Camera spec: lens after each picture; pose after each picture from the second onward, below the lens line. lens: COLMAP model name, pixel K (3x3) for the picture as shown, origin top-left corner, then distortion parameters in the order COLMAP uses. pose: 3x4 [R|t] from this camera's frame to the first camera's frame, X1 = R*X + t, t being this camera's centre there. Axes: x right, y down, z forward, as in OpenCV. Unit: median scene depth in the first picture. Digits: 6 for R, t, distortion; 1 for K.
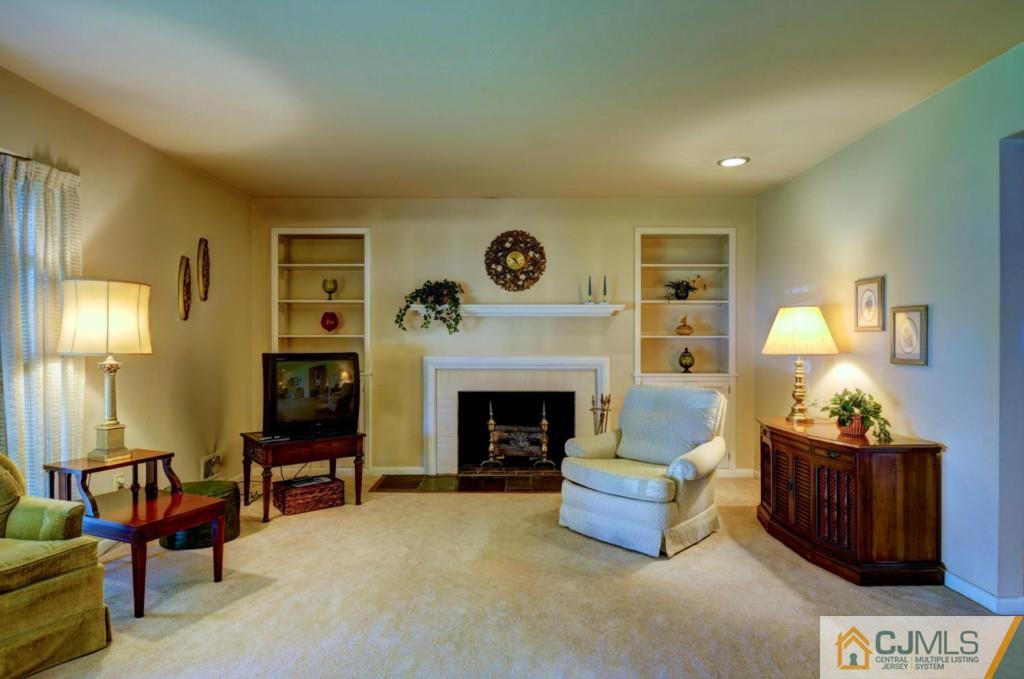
lens RADIAL K [[551.0, 0, 509.1], [0, 551.0, 336.2], [0, 0, 1]] dist [-0.014511, -0.001823]
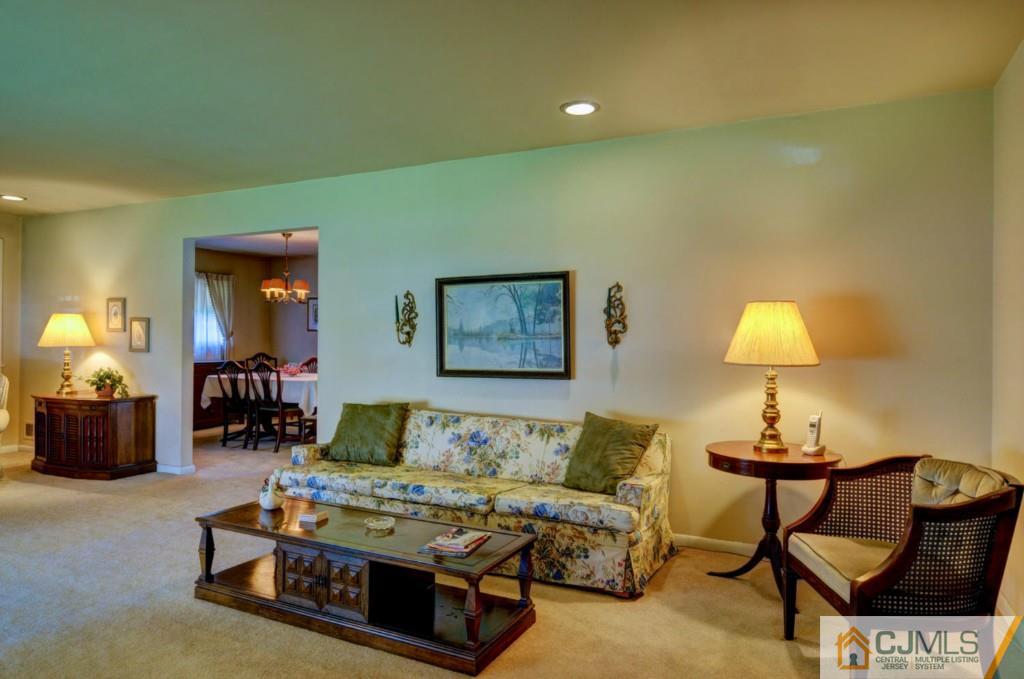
lens RADIAL K [[658.7, 0, 512.3], [0, 658.7, 344.2], [0, 0, 1]] dist [0.021285, -0.007086]
pose [[0.431313, -0.005411, 0.902186, -0.471481], [-0.016456, 0.999768, 0.013864, -0.014925], [-0.902052, -0.020826, 0.431124, -0.703088]]
